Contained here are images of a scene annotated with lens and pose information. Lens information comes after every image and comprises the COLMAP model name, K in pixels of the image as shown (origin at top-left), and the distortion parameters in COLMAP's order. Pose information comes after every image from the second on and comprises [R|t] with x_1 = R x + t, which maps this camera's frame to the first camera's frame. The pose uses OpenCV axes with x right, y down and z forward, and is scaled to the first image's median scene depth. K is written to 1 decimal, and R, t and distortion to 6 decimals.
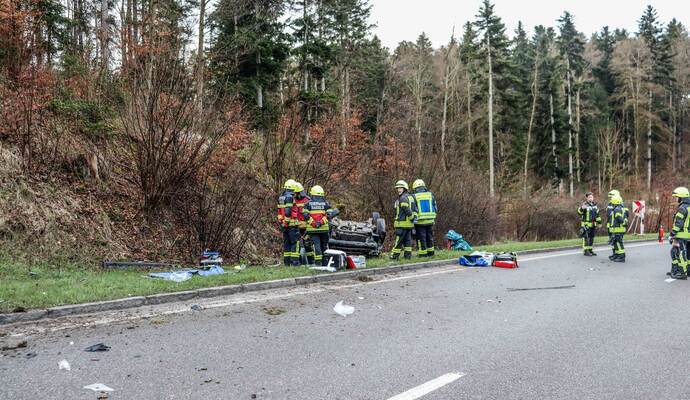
lens RADIAL K [[573.5, 0, 346.1], [0, 573.5, 218.4], [0, 0, 1]] dist [-0.143815, 0.112183]
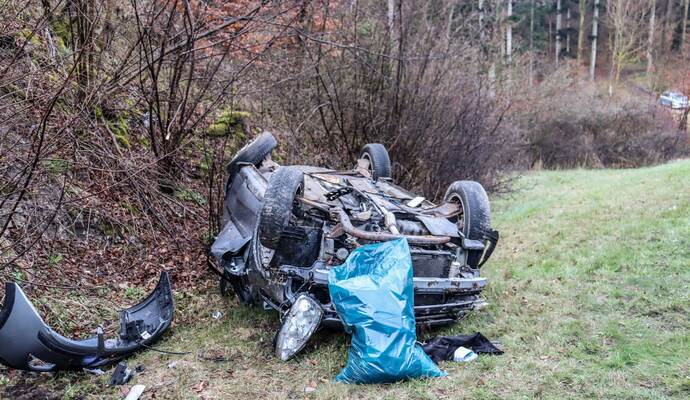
lens RADIAL K [[762.2, 0, 353.1], [0, 762.2, 219.6], [0, 0, 1]] dist [-0.027975, 0.000000]
pose [[0.969186, -0.031303, 0.244333, -0.093058], [-0.002473, 0.990606, 0.136722, -0.032973], [-0.246317, -0.133113, 0.960005, 0.595987]]
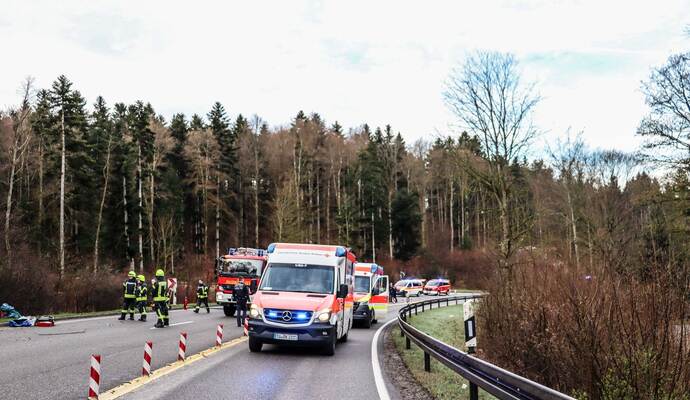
lens RADIAL K [[607.7, 0, 335.3], [0, 607.7, 219.9], [0, 0, 1]] dist [-0.082787, 0.044655]
pose [[0.785611, 0.043397, 0.617197, -0.069477], [0.036727, 0.992507, -0.116535, 0.017692], [-0.617630, 0.114219, 0.778131, -0.549236]]
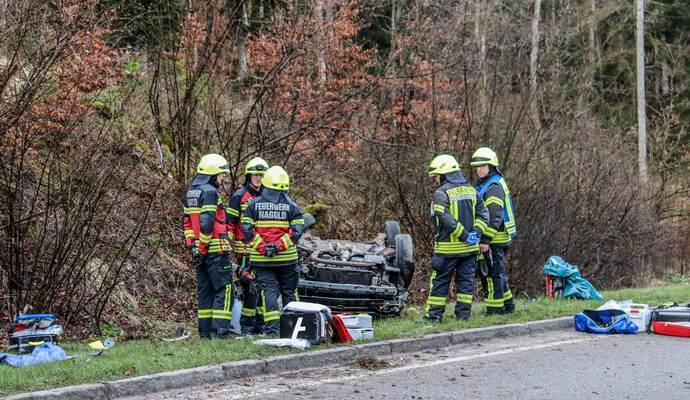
lens RADIAL K [[1208.9, 0, 344.8], [0, 1208.9, 203.5], [0, 0, 1]] dist [0.173038, 0.000000]
pose [[0.999784, -0.016495, 0.012666, 0.000440], [0.016819, 0.999521, -0.025961, 0.000334], [-0.012232, 0.026168, 0.999583, 0.005875]]
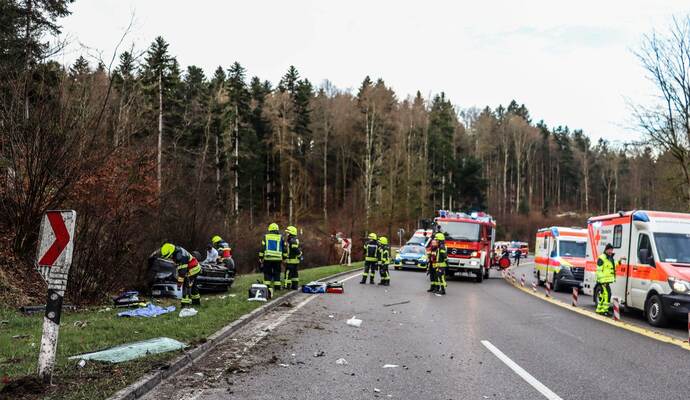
lens RADIAL K [[573.5, 0, 353.4], [0, 573.5, 213.6], [0, 0, 1]] dist [-0.143815, 0.112183]
pose [[0.796563, 0.027671, 0.603922, -0.426448], [0.011434, 0.998084, -0.060812, -0.014945], [-0.604447, 0.055346, 0.794720, -0.092127]]
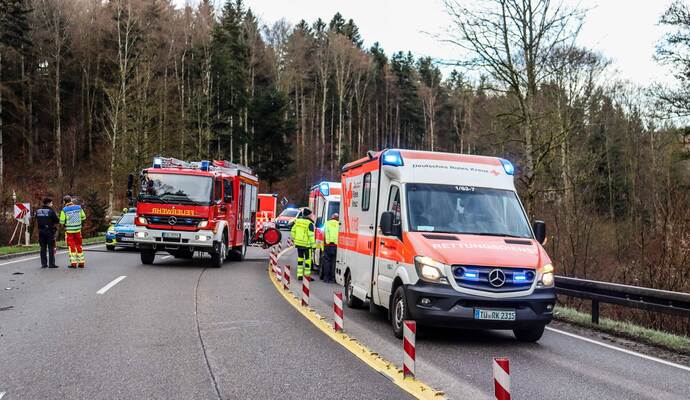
lens RADIAL K [[792.2, 0, 341.7], [0, 792.2, 203.2], [0, 0, 1]] dist [0.001667, 0.000000]
pose [[0.606704, -0.004225, 0.794916, -0.169132], [0.026509, 0.999537, -0.014920, -0.004374], [-0.794485, 0.030124, 0.606536, -0.096290]]
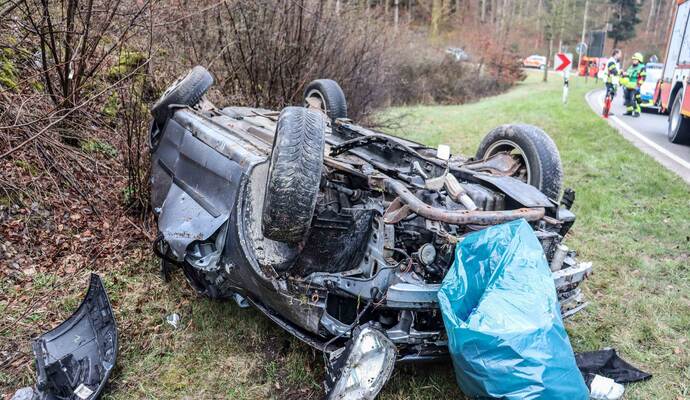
lens RADIAL K [[573.5, 0, 355.1], [0, 573.5, 220.3], [0, 0, 1]] dist [-0.143815, 0.112183]
pose [[0.876364, -0.124459, 0.465291, -0.101189], [-0.001876, 0.965148, 0.261697, -0.020329], [-0.481646, -0.230215, 0.845588, 0.794670]]
